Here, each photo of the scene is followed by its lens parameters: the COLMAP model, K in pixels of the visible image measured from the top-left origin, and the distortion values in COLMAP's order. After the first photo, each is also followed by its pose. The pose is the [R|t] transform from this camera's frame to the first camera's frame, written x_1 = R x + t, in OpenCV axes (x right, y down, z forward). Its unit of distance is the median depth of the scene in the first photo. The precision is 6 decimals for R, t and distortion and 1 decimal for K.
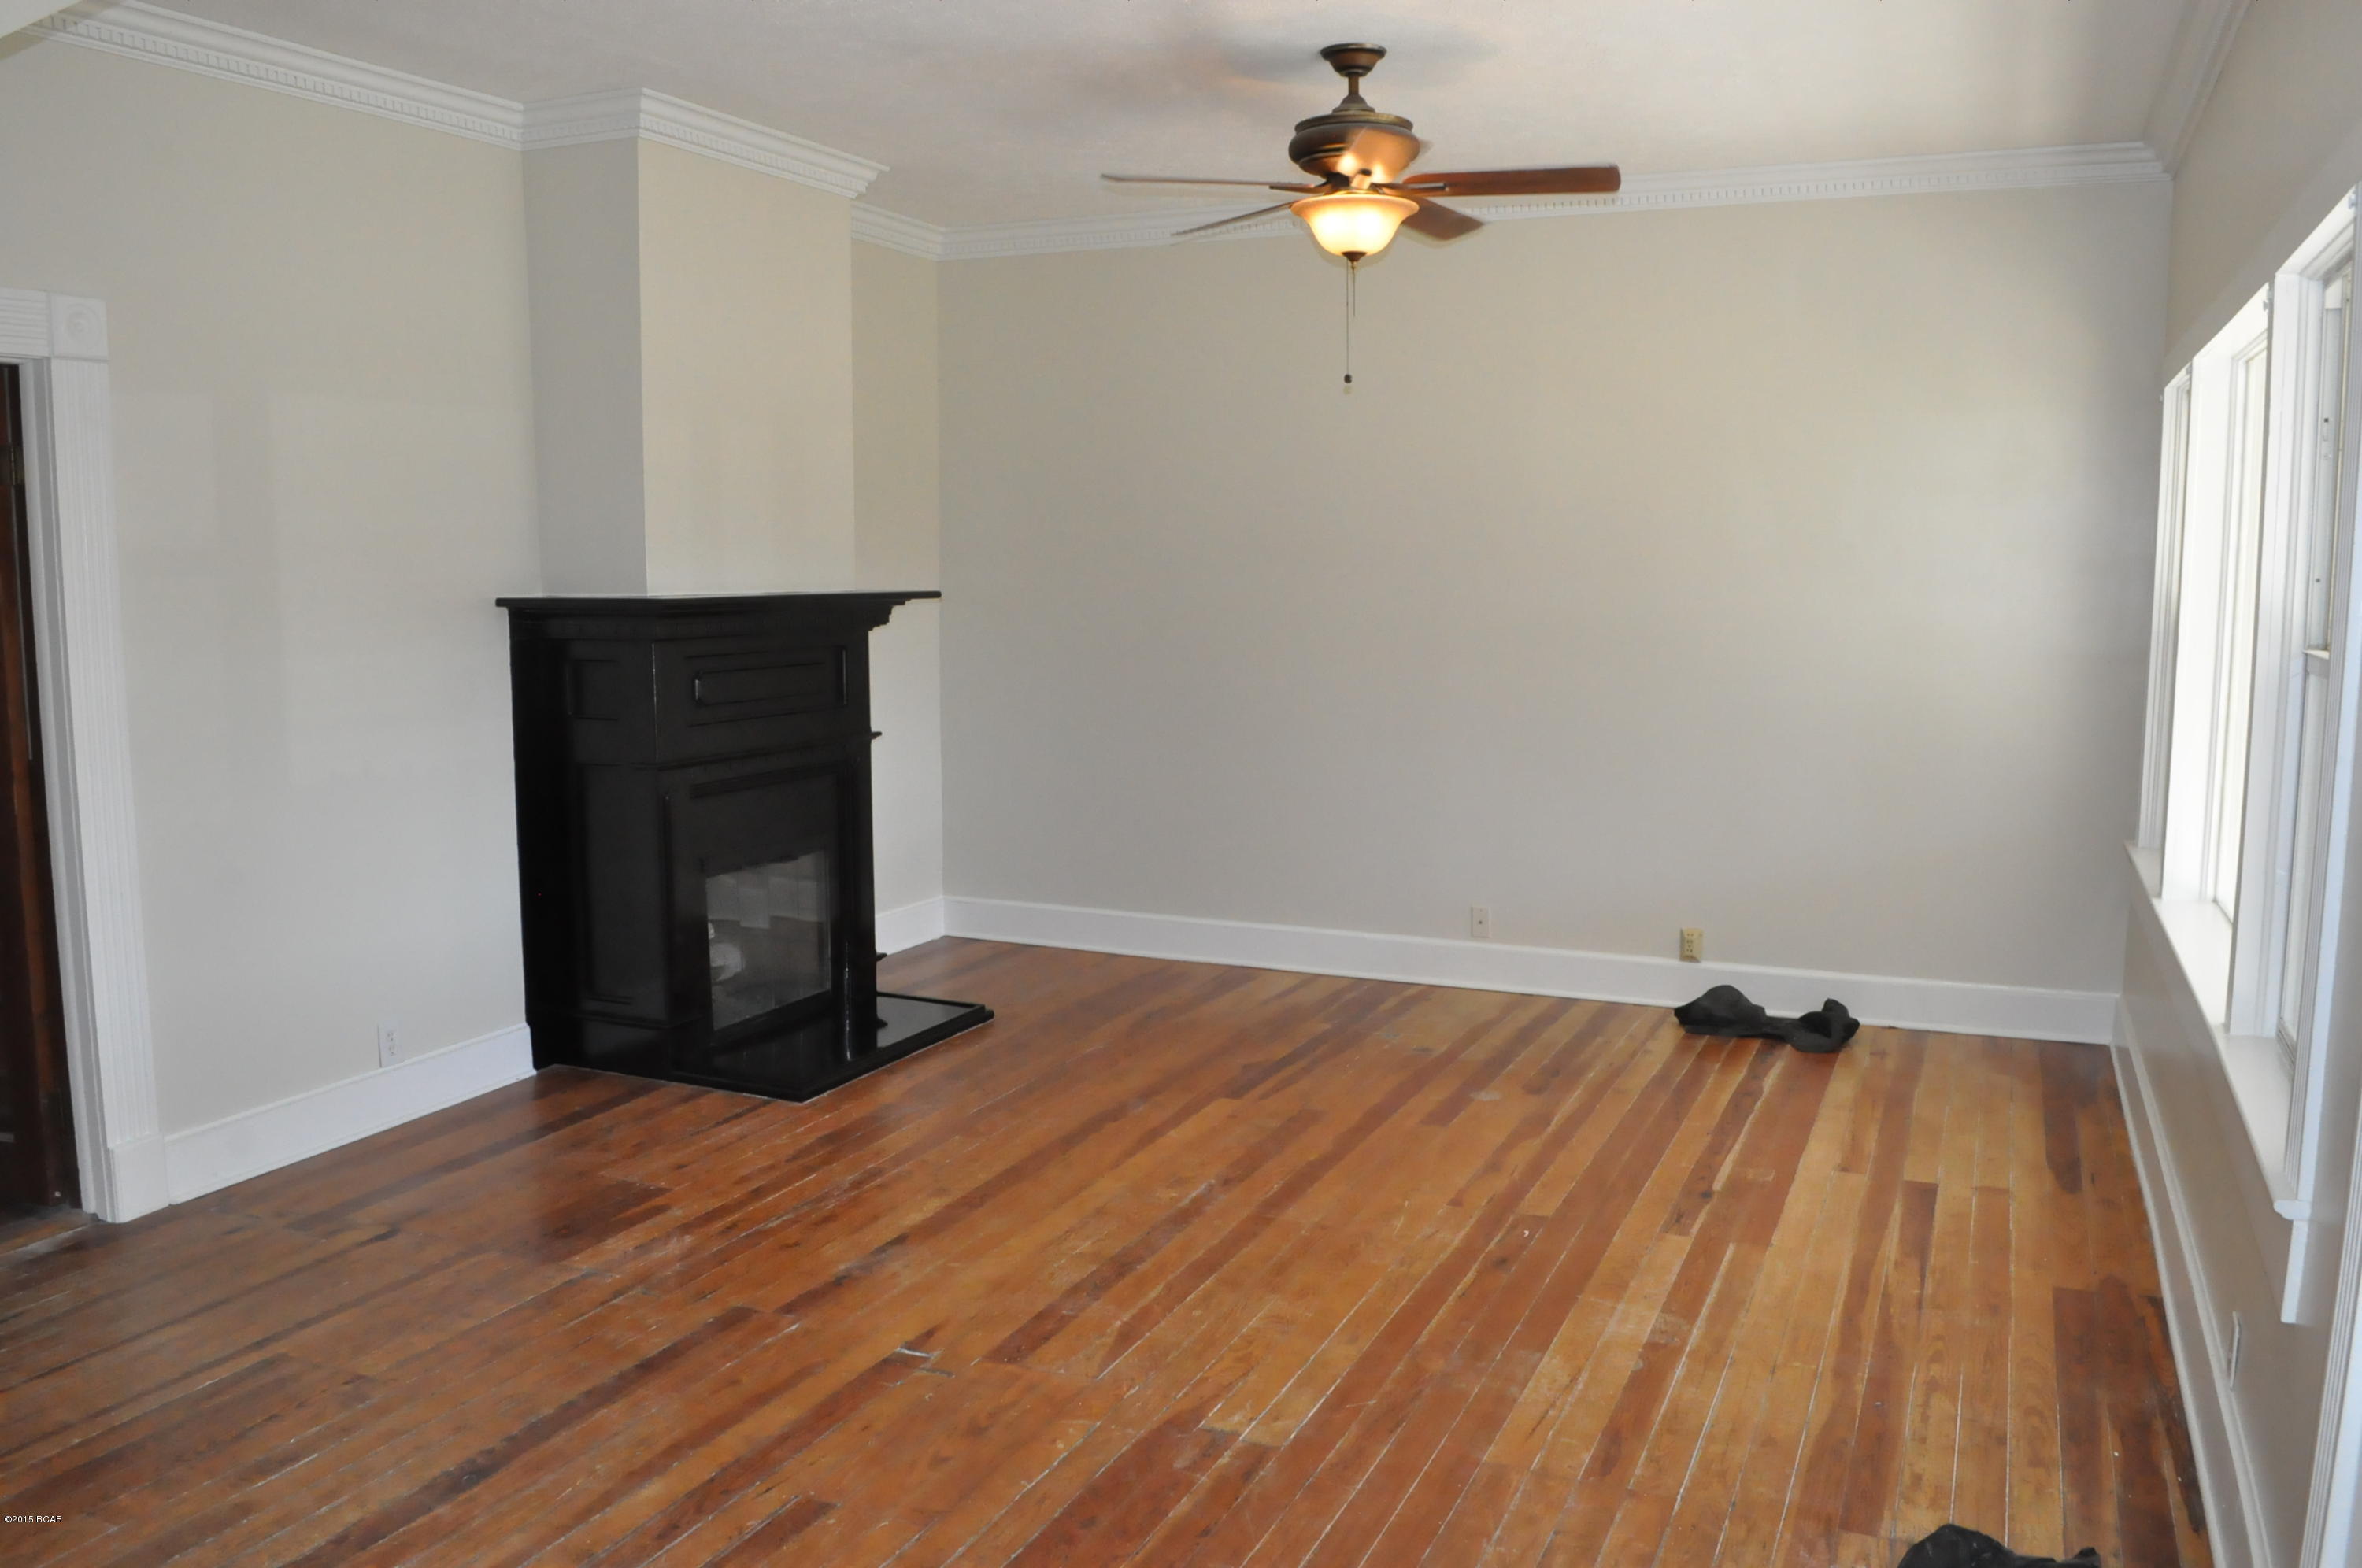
lens RADIAL K [[1894.2, 0, 1182.2], [0, 1894.2, 782.1], [0, 0, 1]] dist [-0.086849, 0.016241]
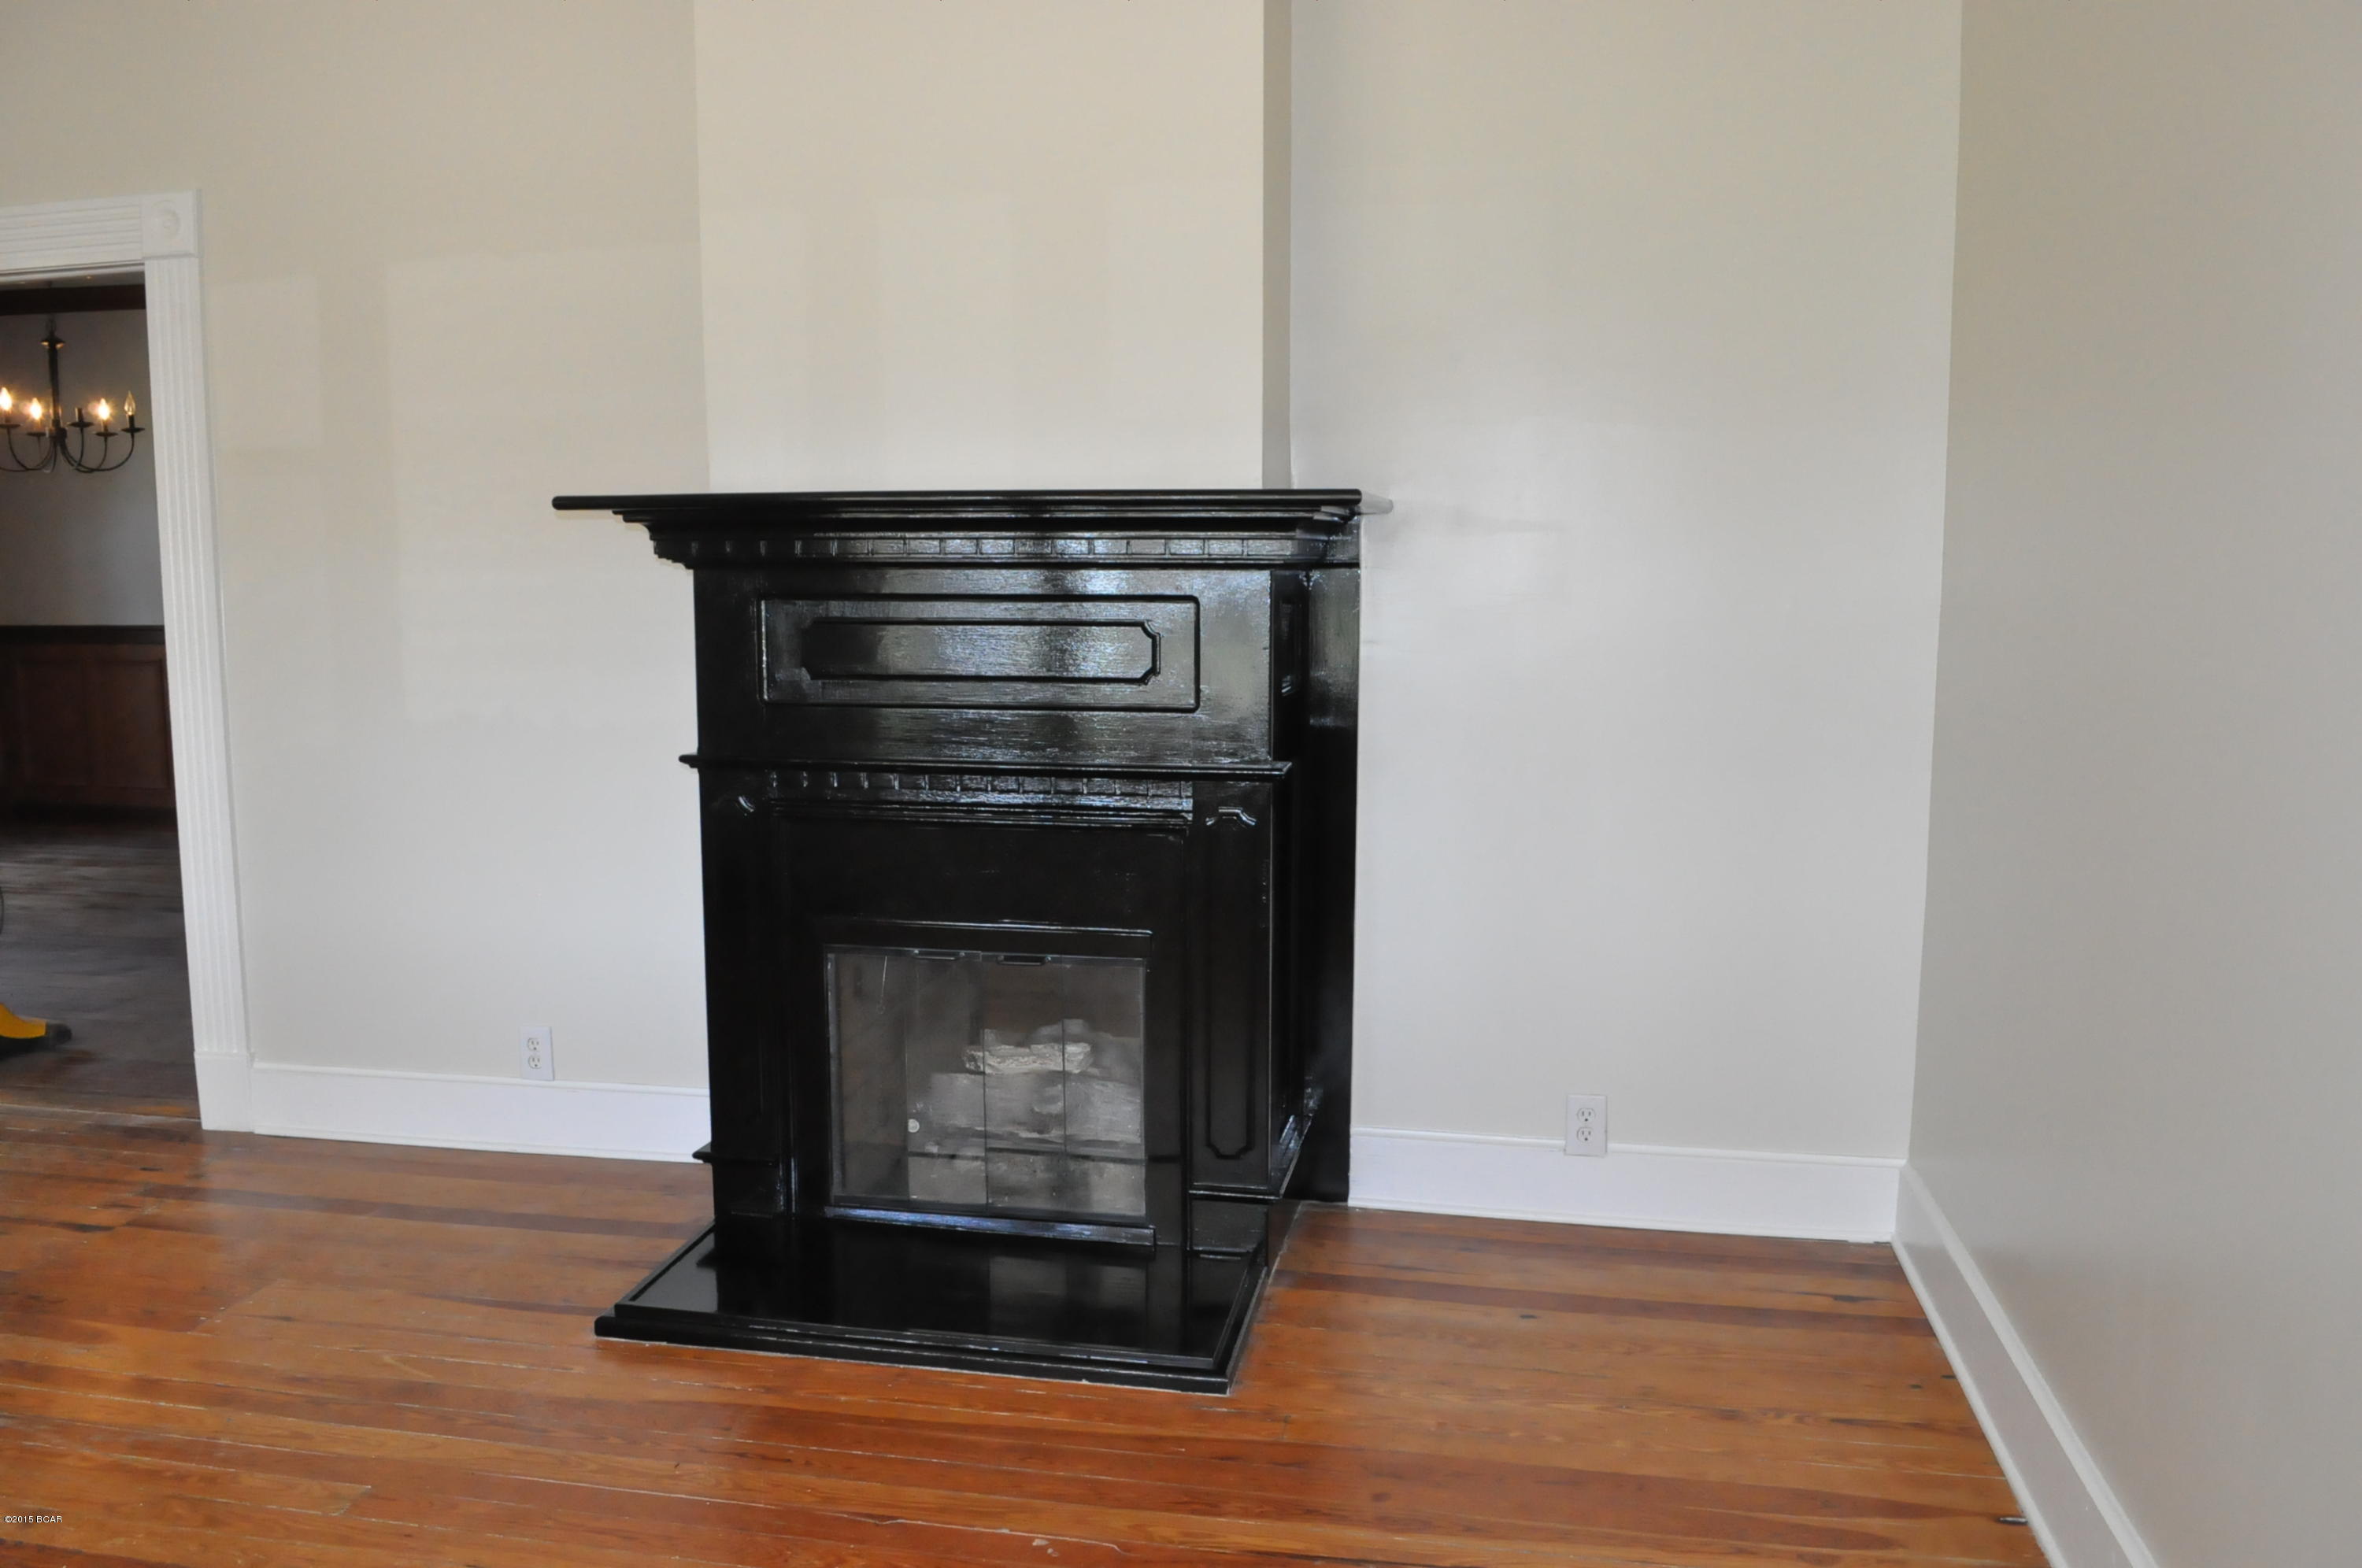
lens RADIAL K [[1894.2, 0, 1180.0], [0, 1894.2, 792.0], [0, 0, 1]] dist [-0.086849, 0.016241]
pose [[0.241224, 0.133785, -0.961204, 0.471446], [-0.120005, 0.986963, 0.107254, -0.107895], [0.963021, 0.089477, 0.254134, 1.182799]]
